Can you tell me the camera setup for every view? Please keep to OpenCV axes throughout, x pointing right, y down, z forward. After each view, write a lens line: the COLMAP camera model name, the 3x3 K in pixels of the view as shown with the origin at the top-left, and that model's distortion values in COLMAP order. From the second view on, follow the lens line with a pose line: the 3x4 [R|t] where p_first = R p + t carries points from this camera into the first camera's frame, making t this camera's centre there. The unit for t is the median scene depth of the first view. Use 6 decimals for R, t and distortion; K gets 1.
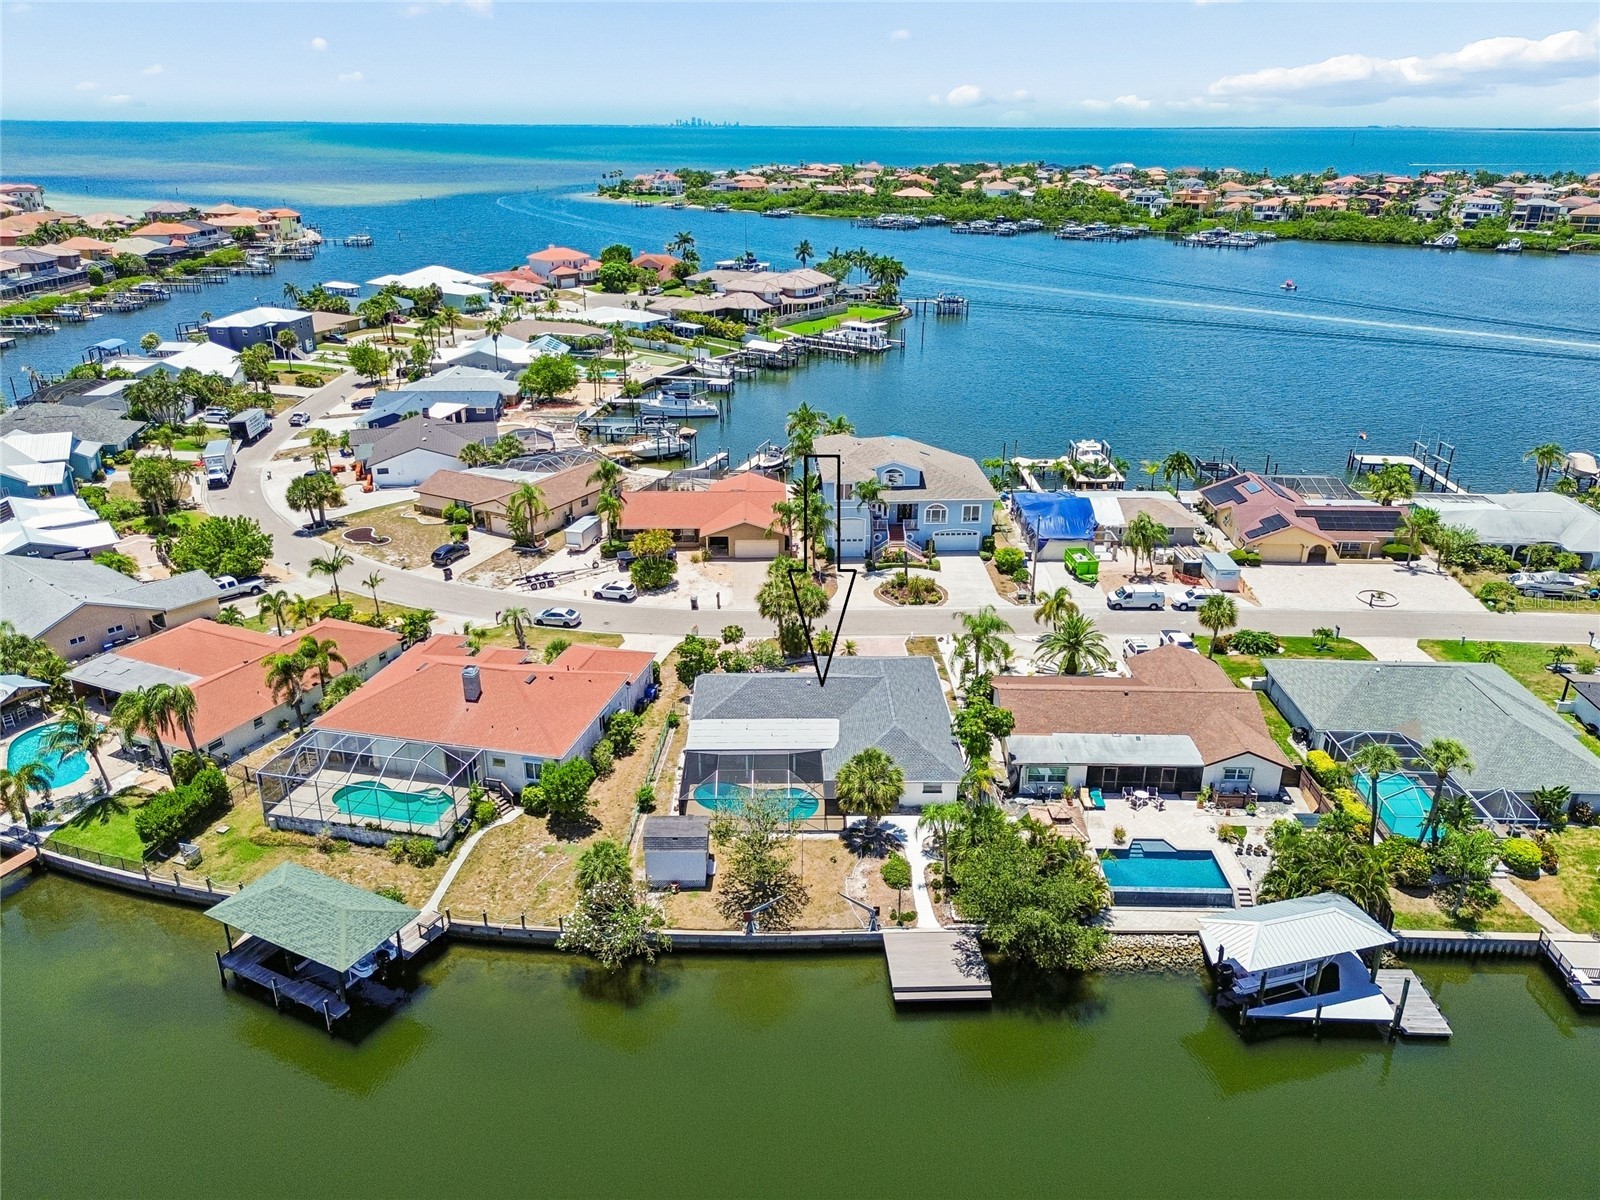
lens RADIAL K [[1139.6, 0, 812.4], [0, 1139.6, 589.8], [0, 0, 1]] dist [0.060605, -0.056612]
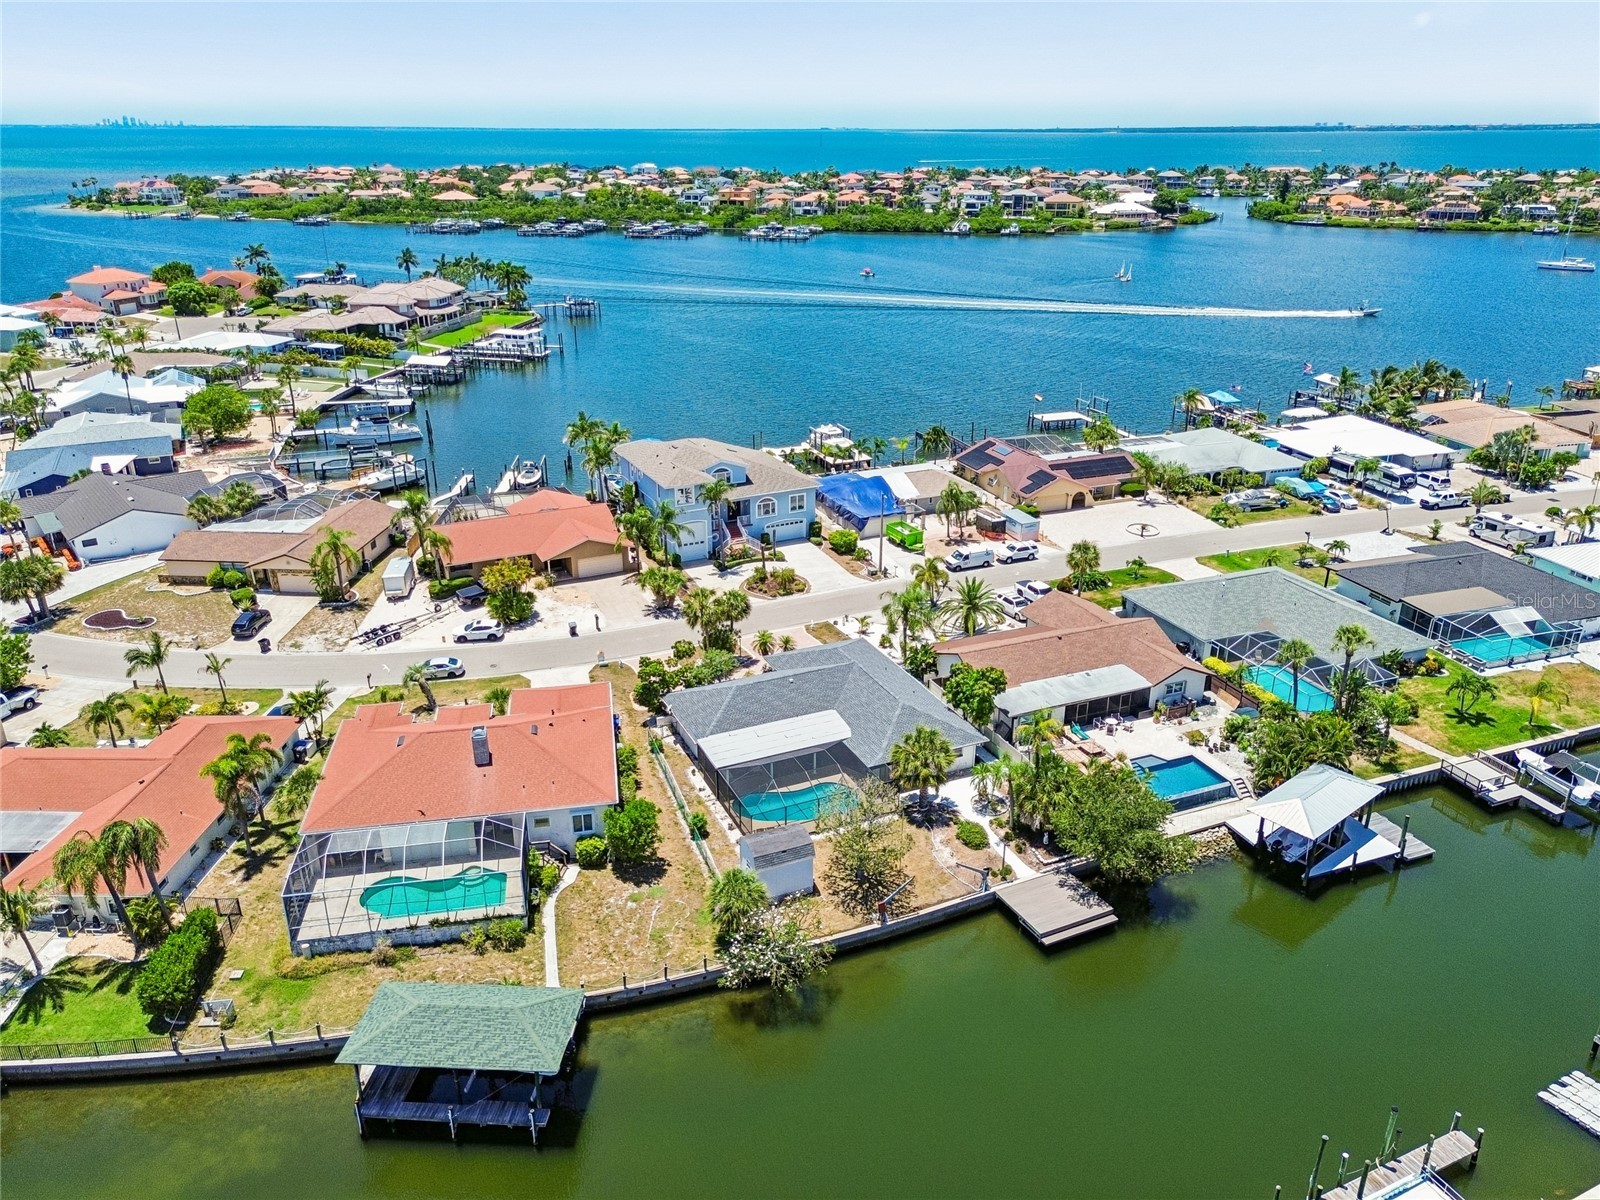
lens RADIAL K [[1120.0, 0, 800.0], [0, 1120.0, 600.0], [0, 0, 1]] dist [0.059420, -0.051917]
pose [[0.920390, -0.156671, 0.358241, -0.288371], [0.152023, 0.987514, 0.041298, -0.025068], [-0.360238, 0.016451, 0.932715, 0.055810]]
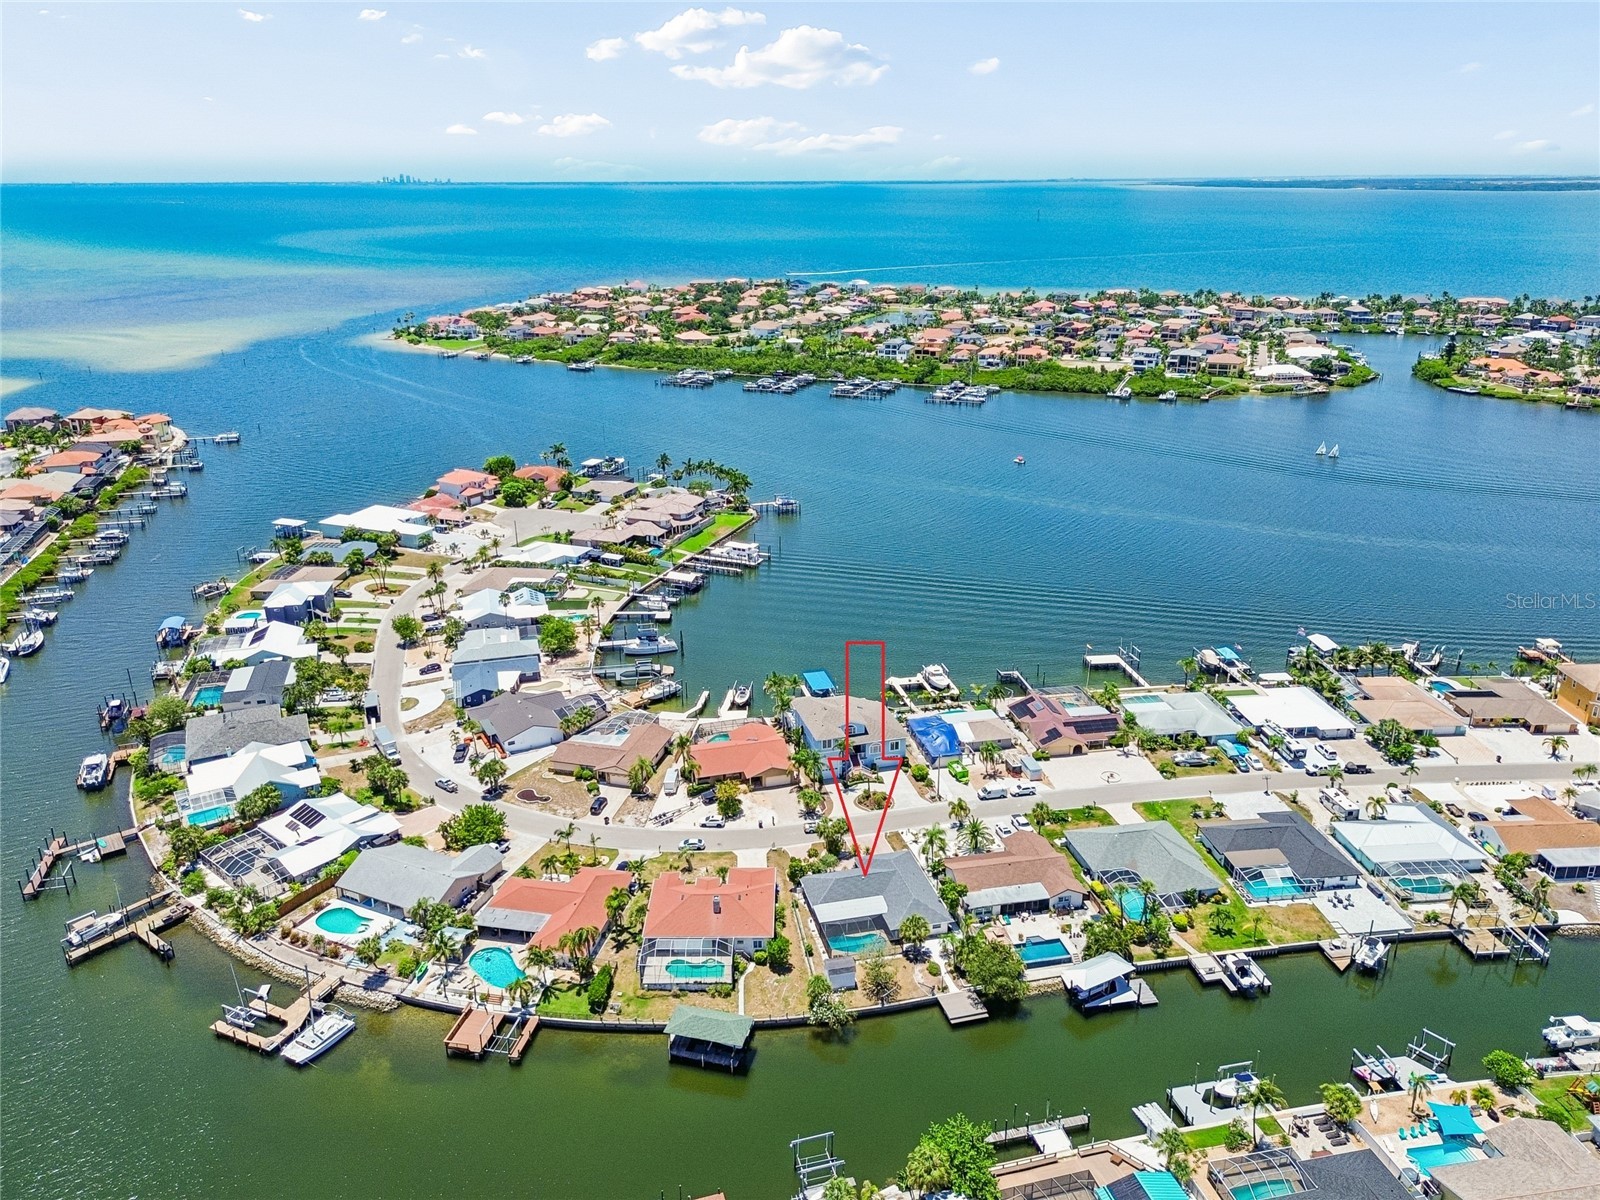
lens RADIAL K [[1123.9, 0, 791.3], [0, 1123.9, 602.7], [0, 0, 1]] dist [0.060211, -0.062025]
pose [[0.977725, -0.088074, 0.190516, -0.399243], [0.094176, 0.995285, -0.023194, -0.318529], [-0.187575, 0.040619, 0.981410, -0.836311]]
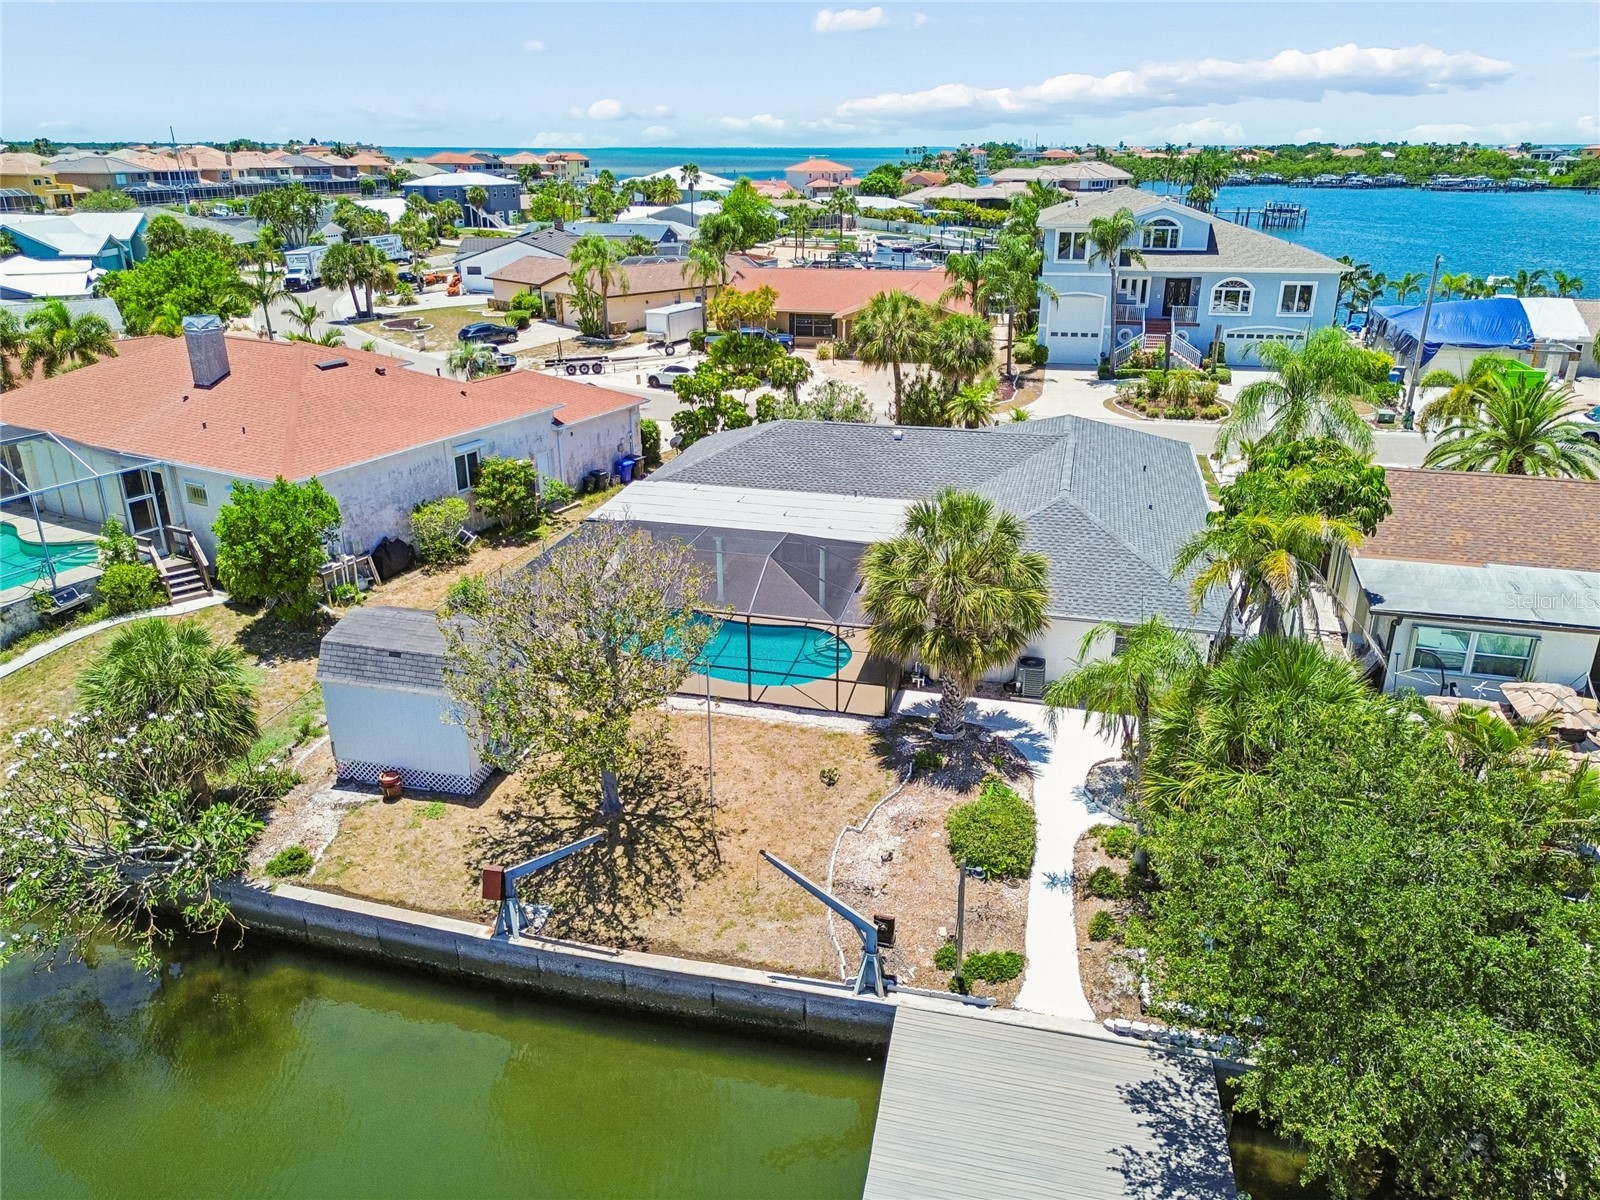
lens RADIAL K [[1139.6, 0, 812.4], [0, 1139.6, 589.8], [0, 0, 1]] dist [0.060605, -0.056612]
pose [[0.966129, 0.092408, -0.240947, 0.068222], [-0.095509, 0.995428, -0.001196, 0.125921], [0.239735, 0.024168, 0.970538, 0.456103]]
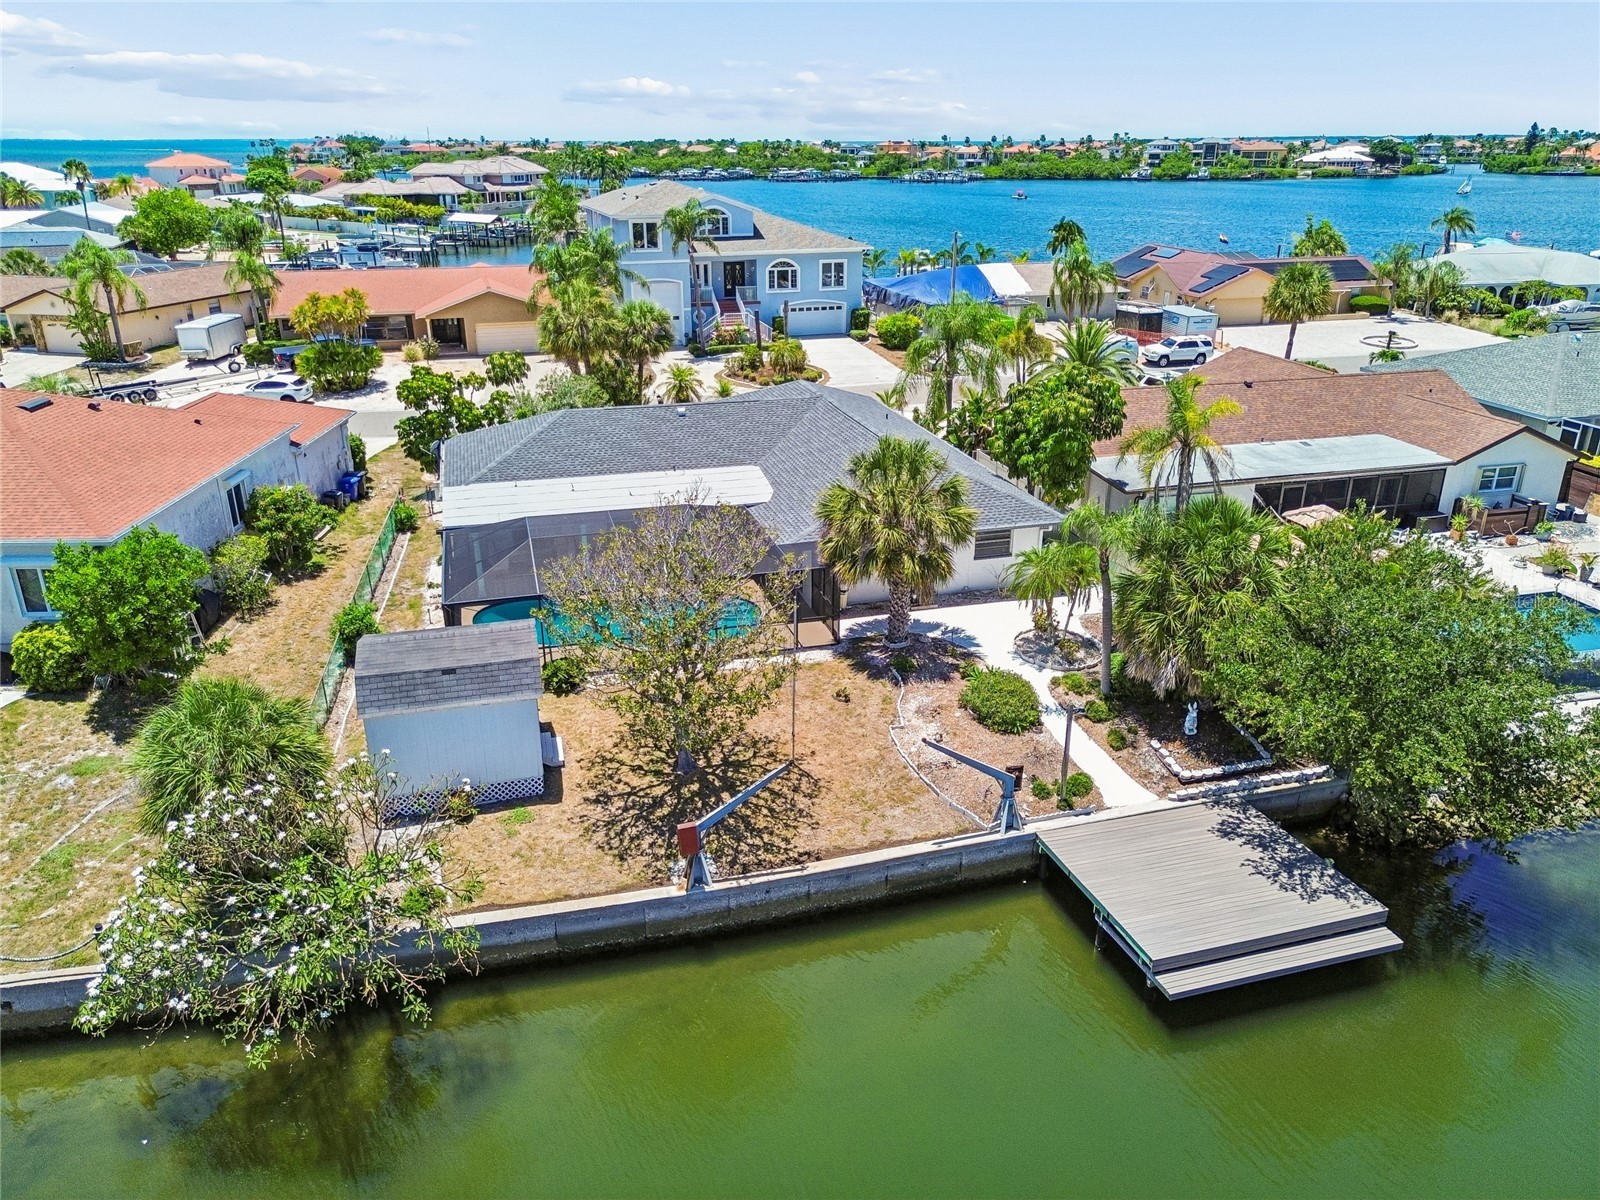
lens RADIAL K [[1118.8, 0, 804.9], [0, 1118.8, 599.4], [0, 0, 1]] dist [0.058758, -0.050780]
pose [[0.967619, -0.099125, 0.232137, -0.062349], [0.097880, 0.995055, 0.016904, 0.136585], [-0.232665, 0.006365, 0.972536, 0.426423]]
